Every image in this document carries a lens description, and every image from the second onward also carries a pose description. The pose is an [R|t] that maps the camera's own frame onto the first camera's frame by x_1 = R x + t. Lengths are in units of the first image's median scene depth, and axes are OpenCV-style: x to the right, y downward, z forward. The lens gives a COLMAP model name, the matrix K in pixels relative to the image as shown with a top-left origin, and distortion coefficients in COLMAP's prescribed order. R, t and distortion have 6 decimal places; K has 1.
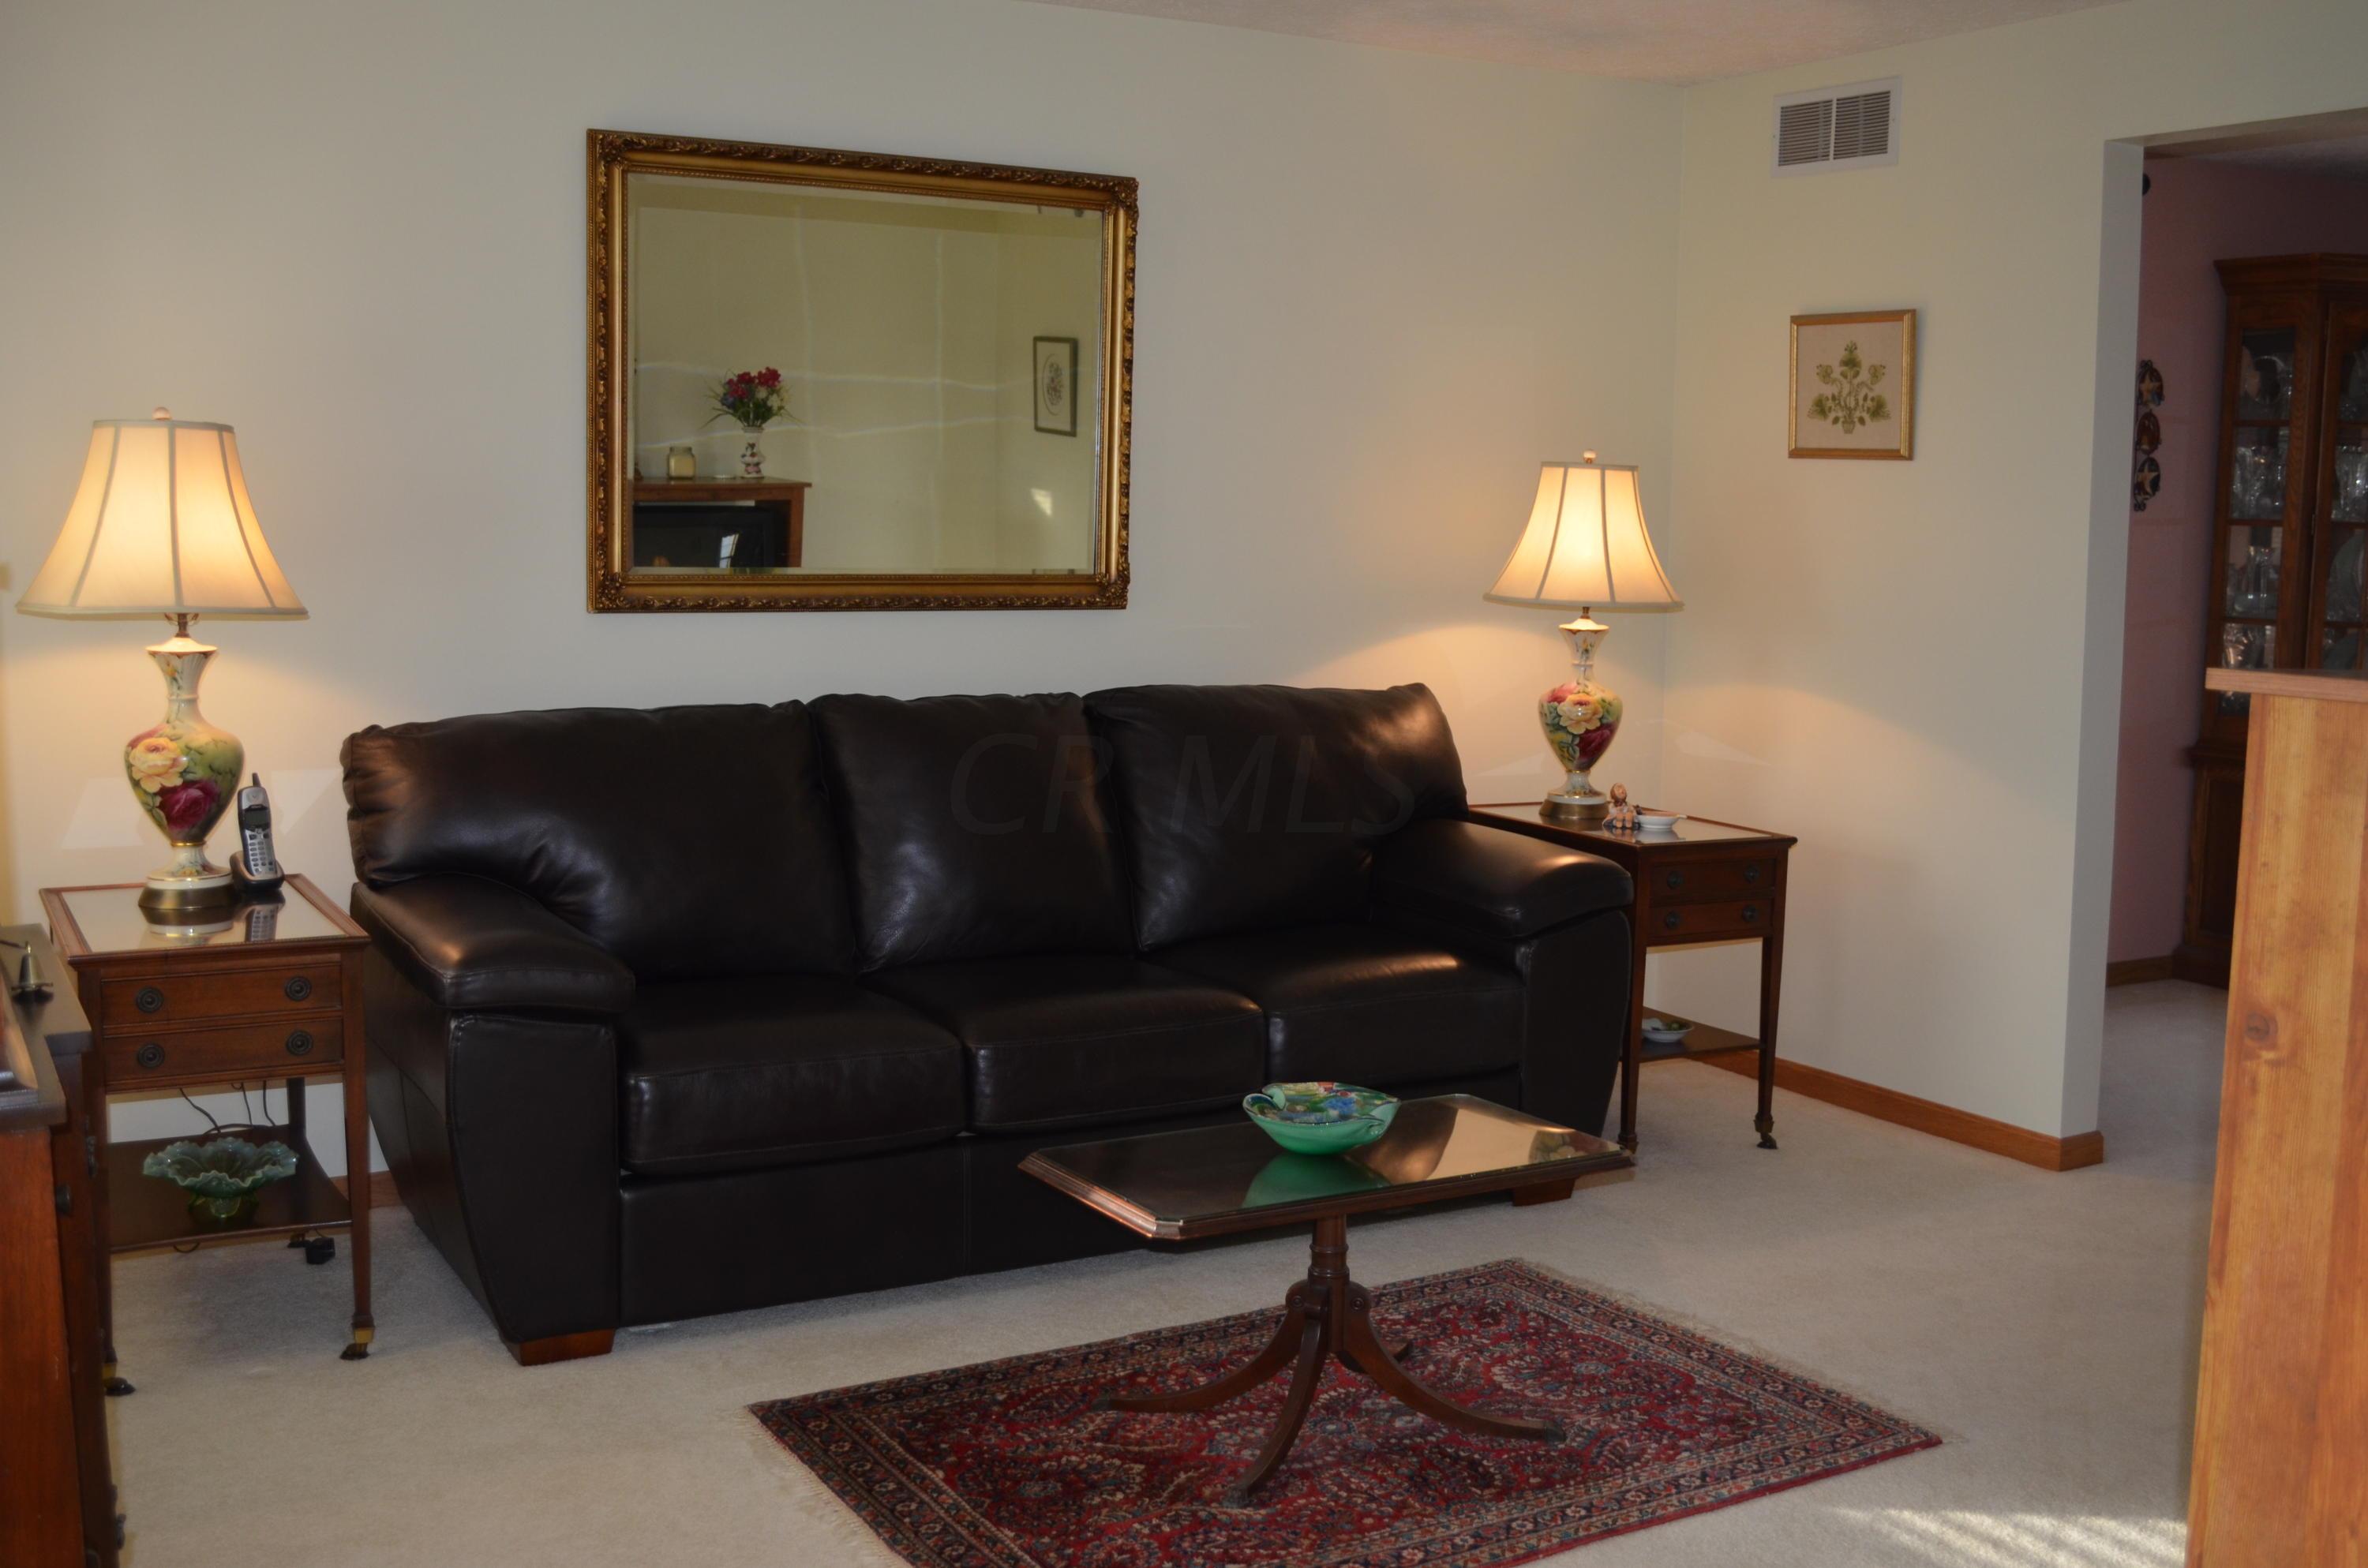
lens RADIAL K [[2395.5, 0, 1184.0], [0, 2395.5, 784.0], [0, 0, 1]] dist [-0.077861, 0.006216]
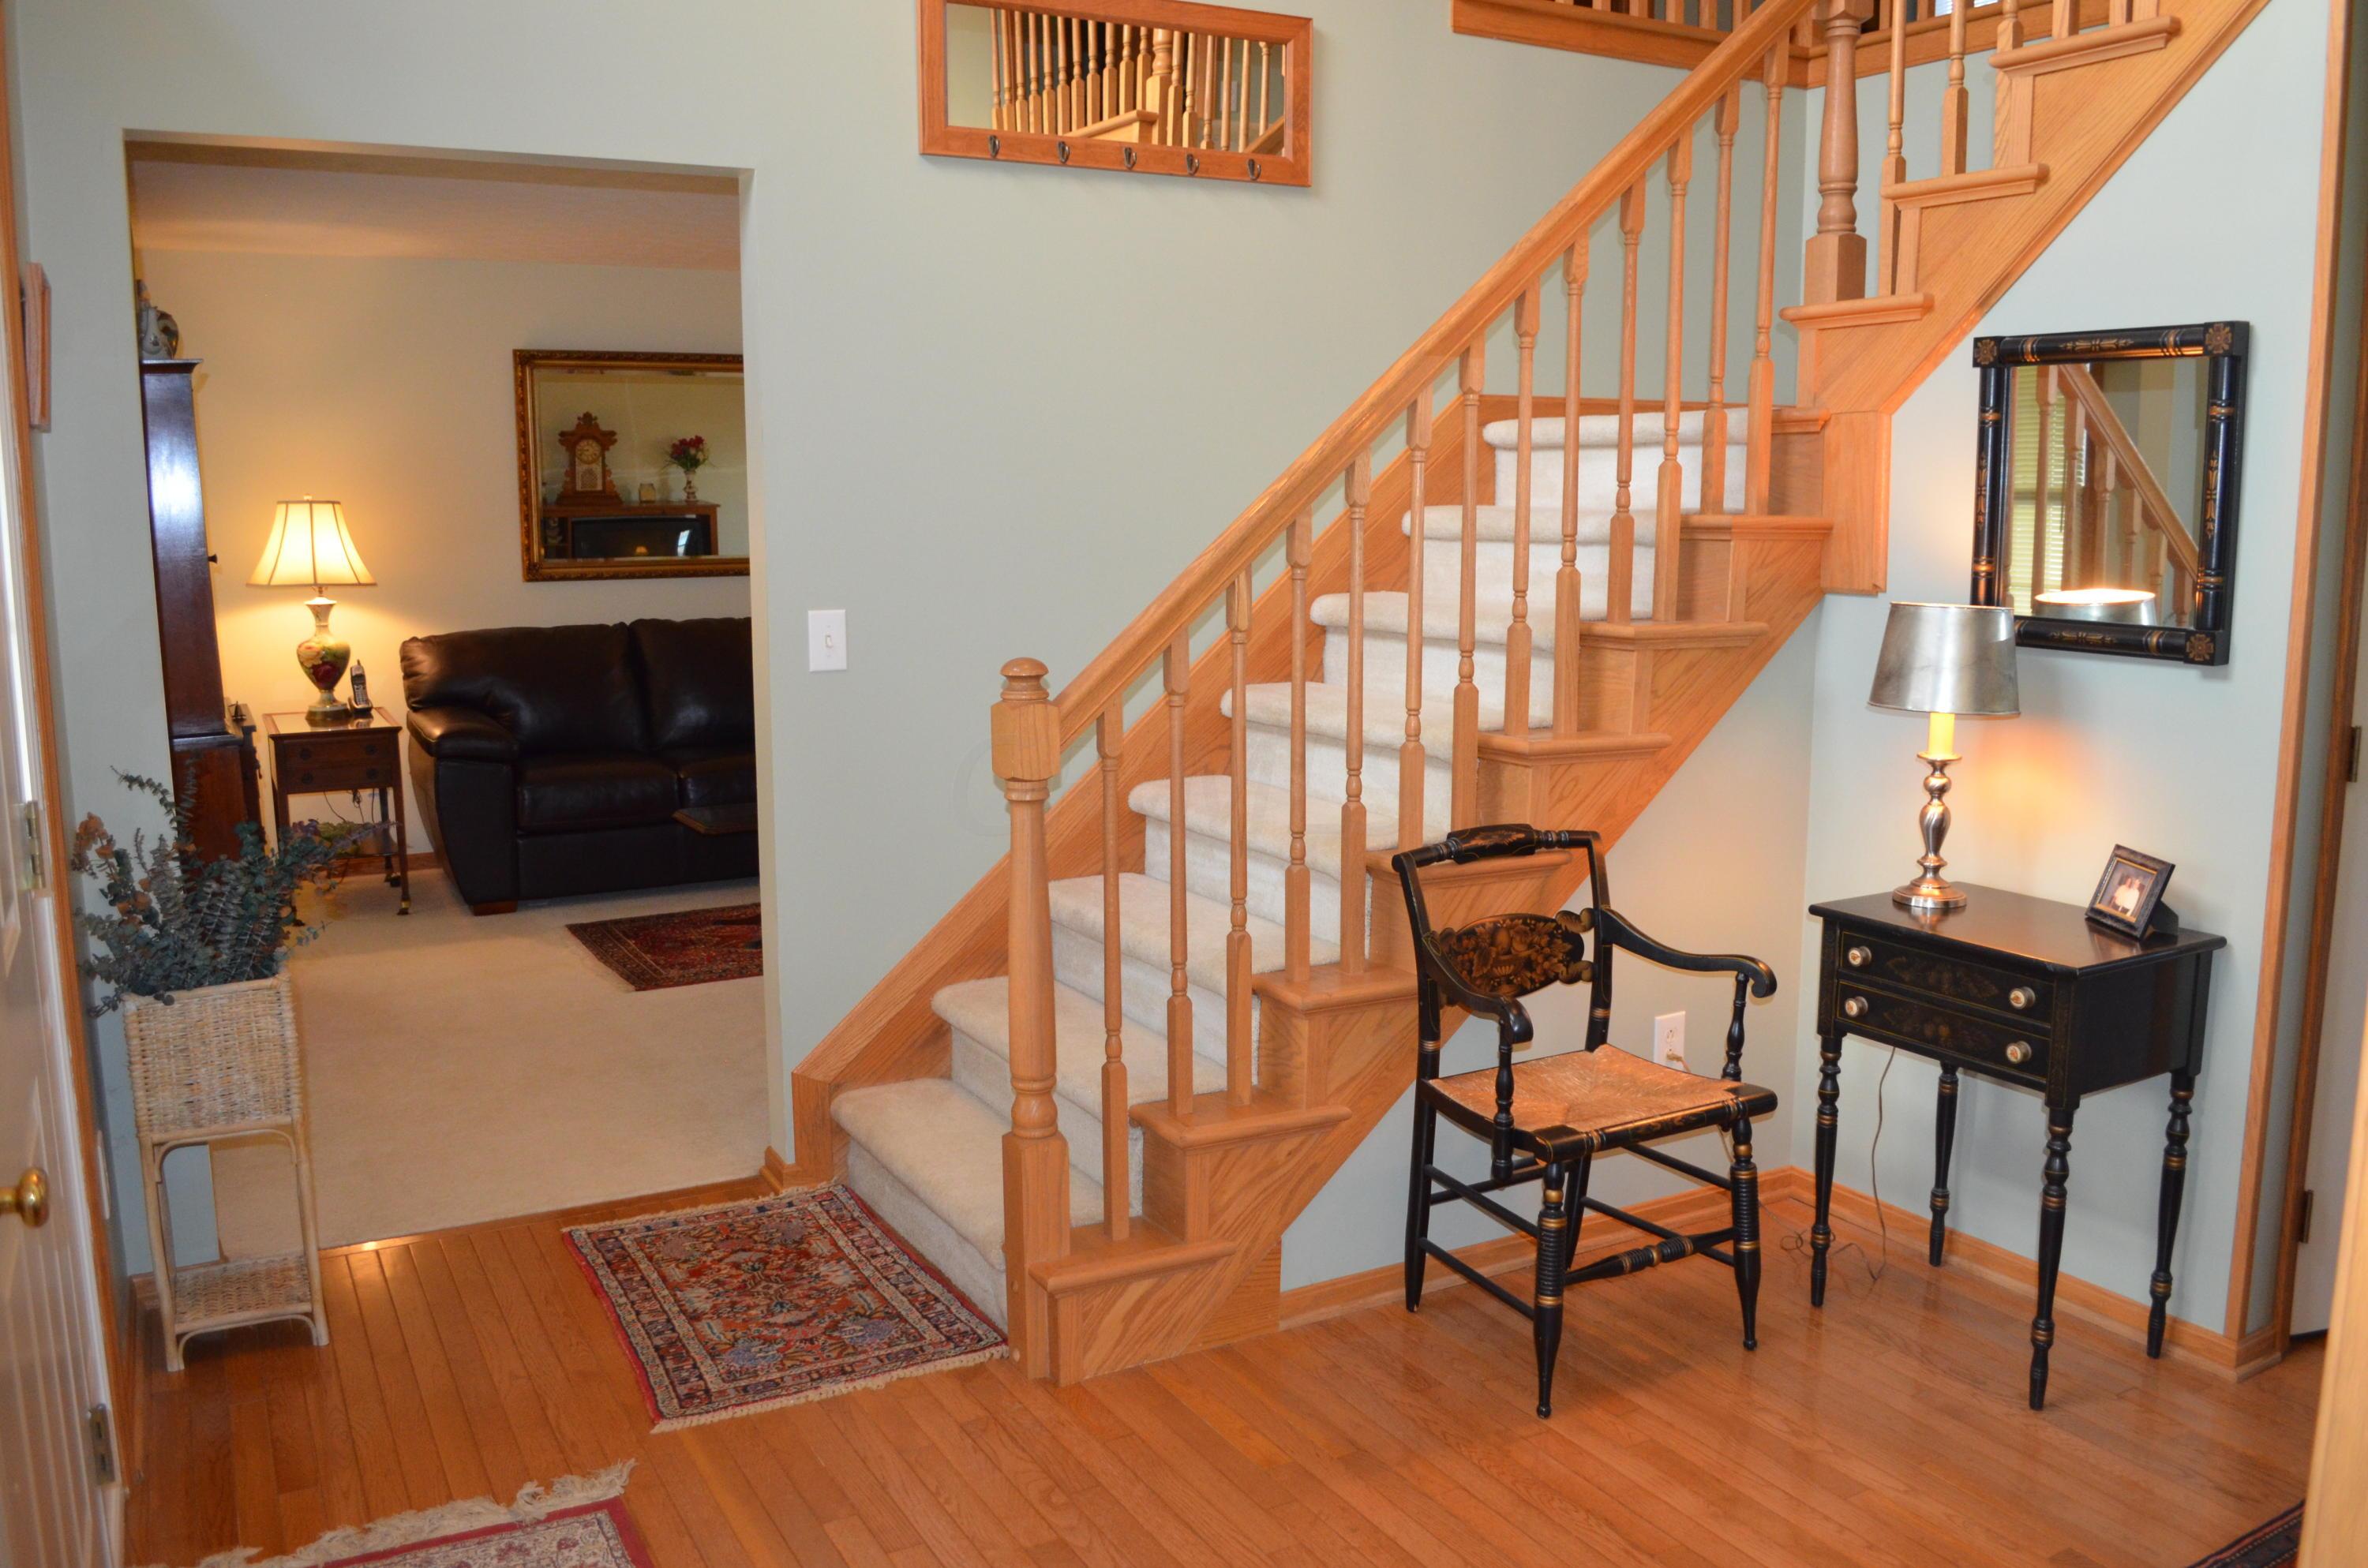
lens RADIAL K [[1860.0, 0, 1184.0], [0, 1860.0, 784.0], [0, 0, 1]] dist [-0.085386, 0.010281]
pose [[0.999809, -0.017481, -0.008728, 0.380272], [0.017826, 0.998996, 0.041101, 0.054447], [0.008001, -0.041249, 0.999117, -0.680348]]
